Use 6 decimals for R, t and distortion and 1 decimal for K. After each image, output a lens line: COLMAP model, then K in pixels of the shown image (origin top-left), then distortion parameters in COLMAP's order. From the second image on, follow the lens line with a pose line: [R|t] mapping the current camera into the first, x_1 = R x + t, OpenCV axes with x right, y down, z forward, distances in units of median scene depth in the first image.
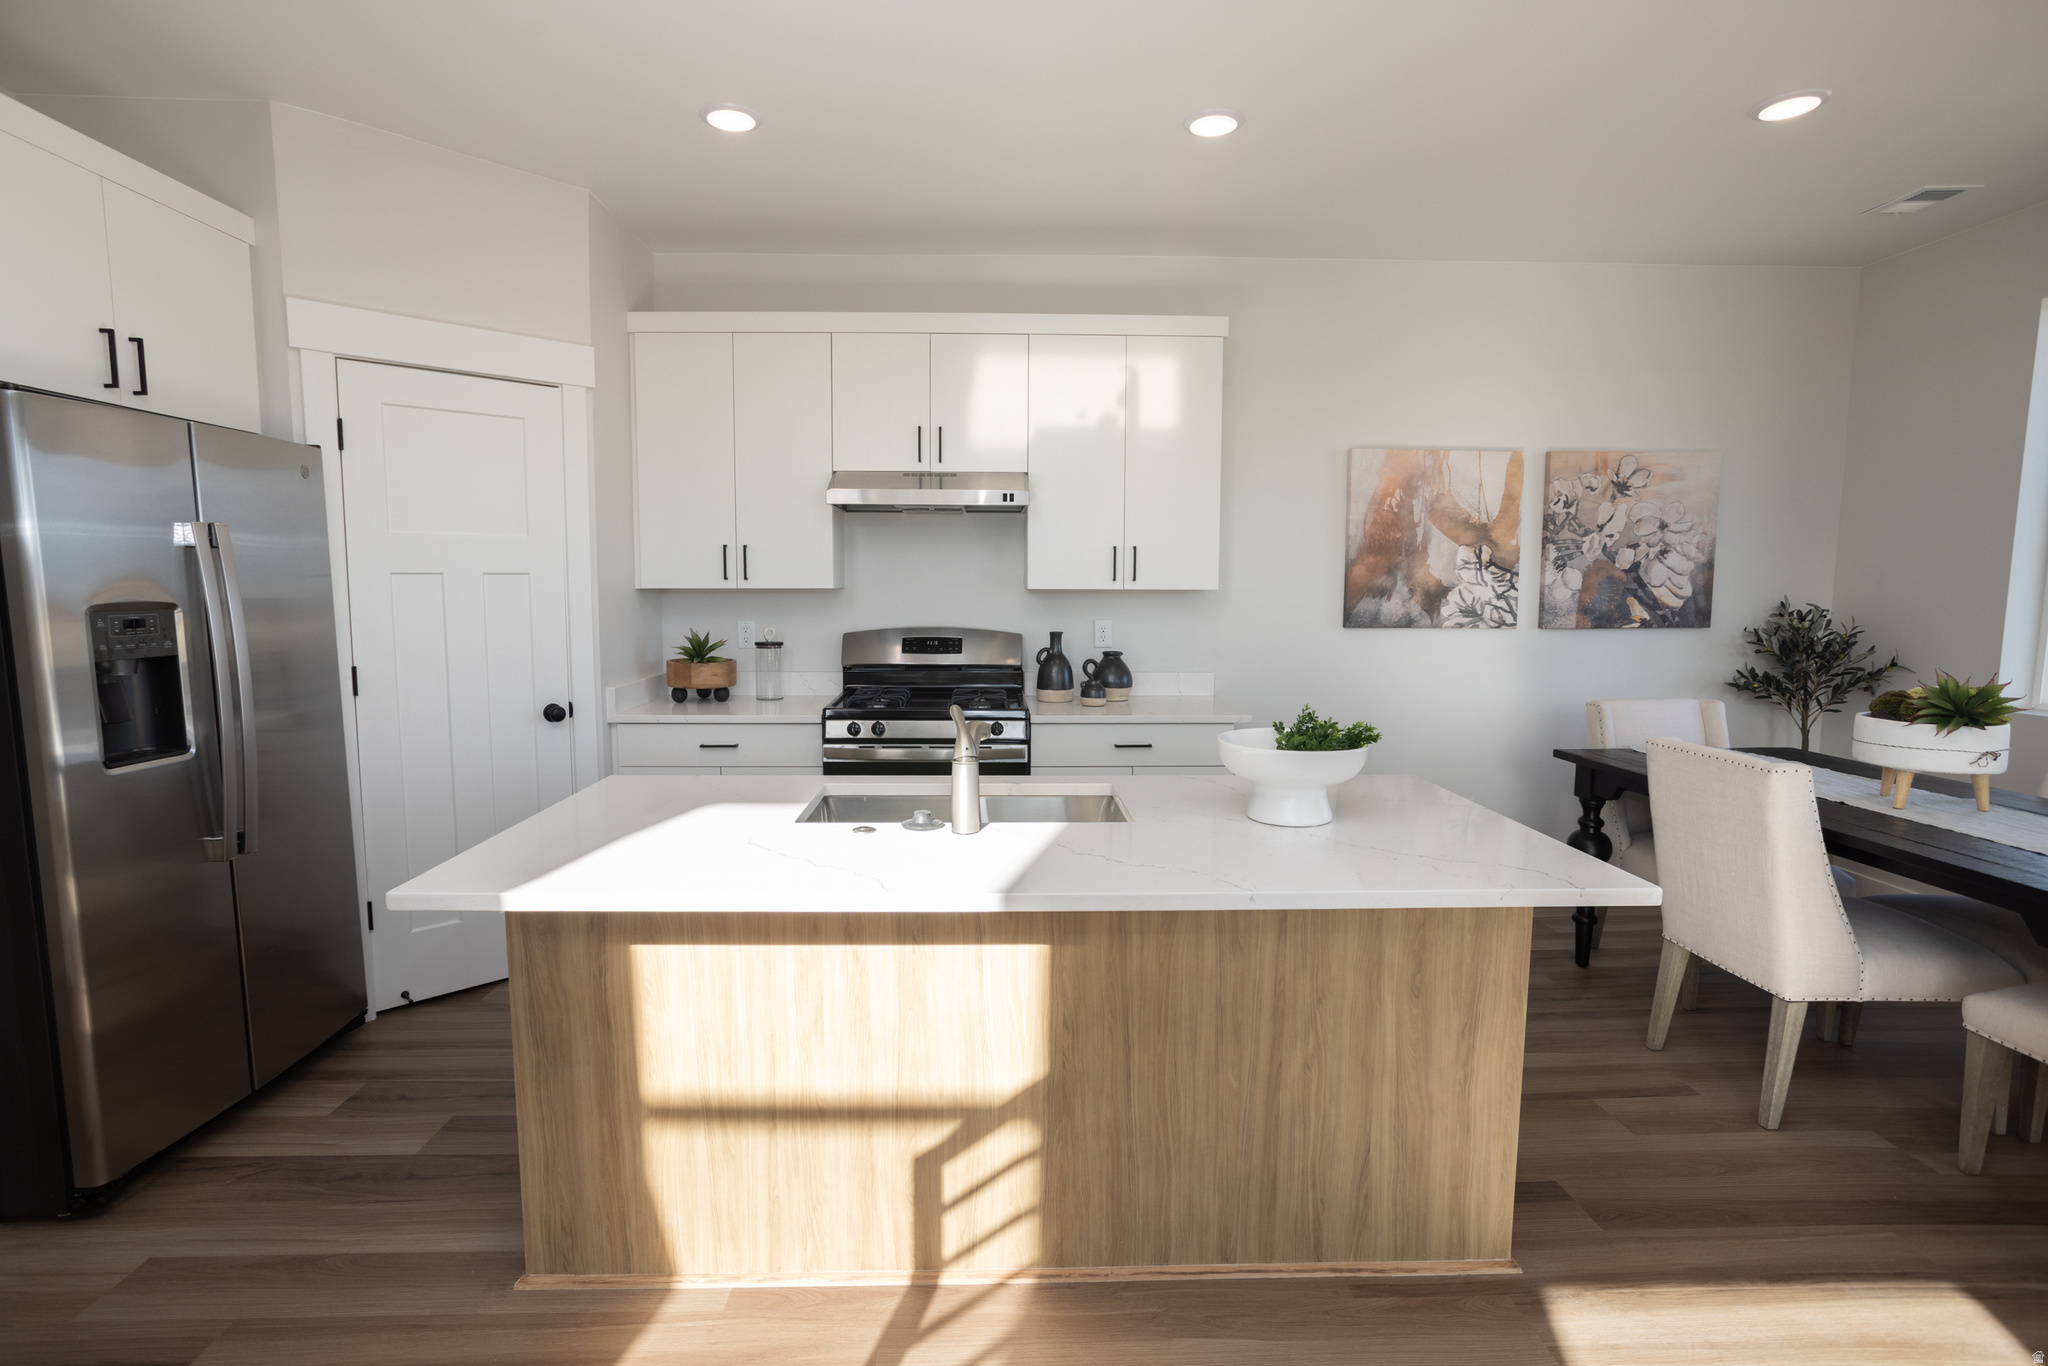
lens RADIAL K [[1019.9, 0, 999.7], [0, 1019.9, 679.7], [0, 0, 1]] dist [-0.060067, 0.046328]
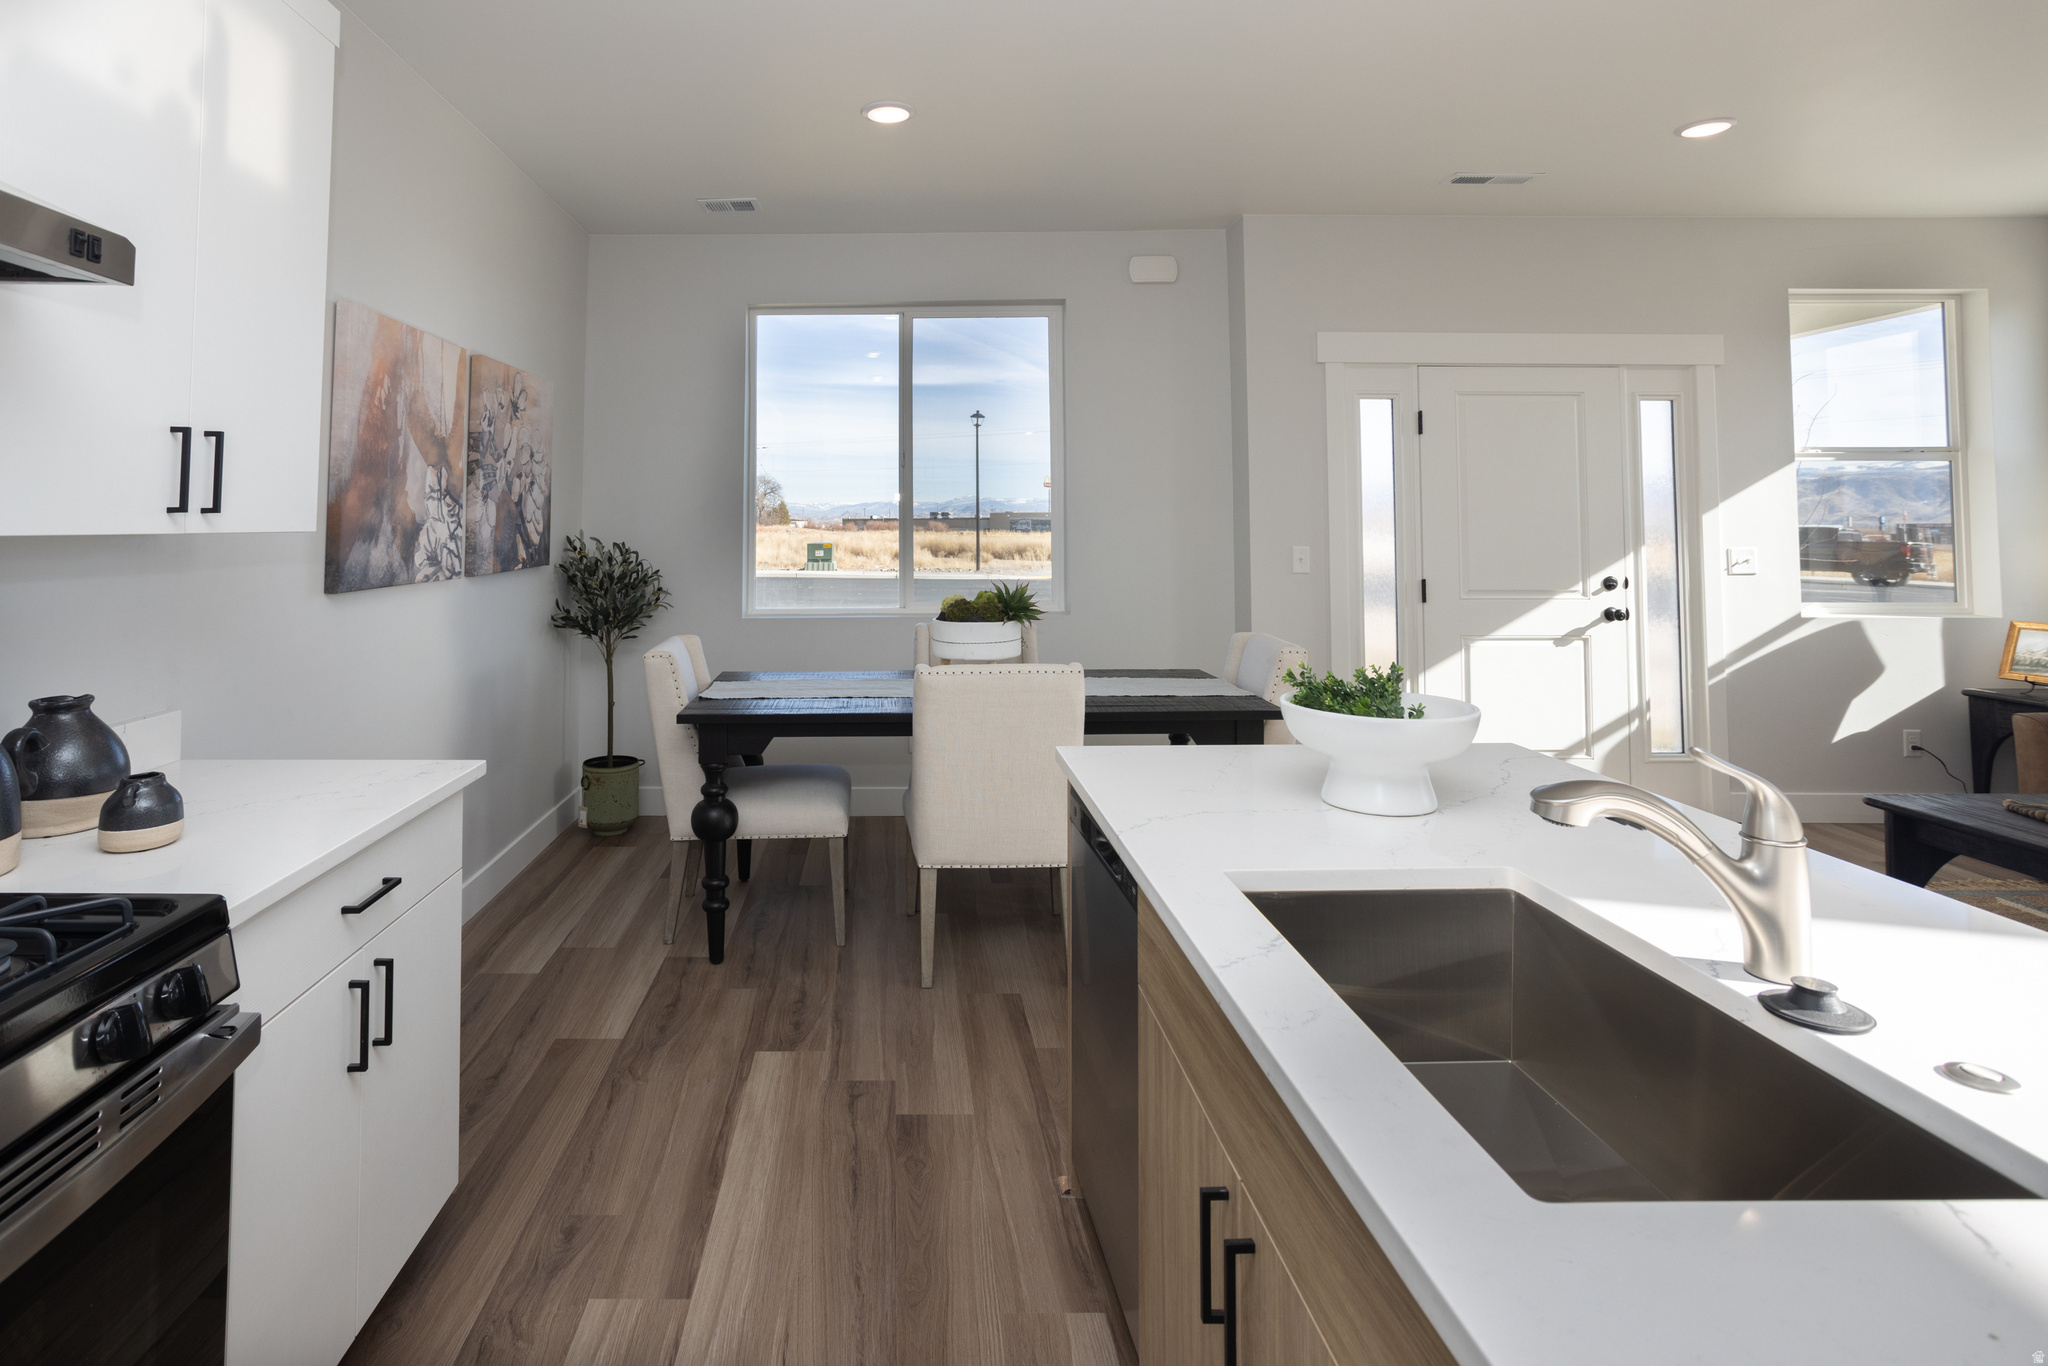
lens RADIAL K [[1054.8, 0, 903.0], [0, 1054.8, 463.8], [0, 0, 1]] dist [-0.026364, 0.010007]
pose [[0.017876, 0.051812, 0.998497, -0.281900], [0.099492, 0.993608, -0.053339, -0.062790], [-0.994878, 0.100296, 0.012607, 0.669084]]
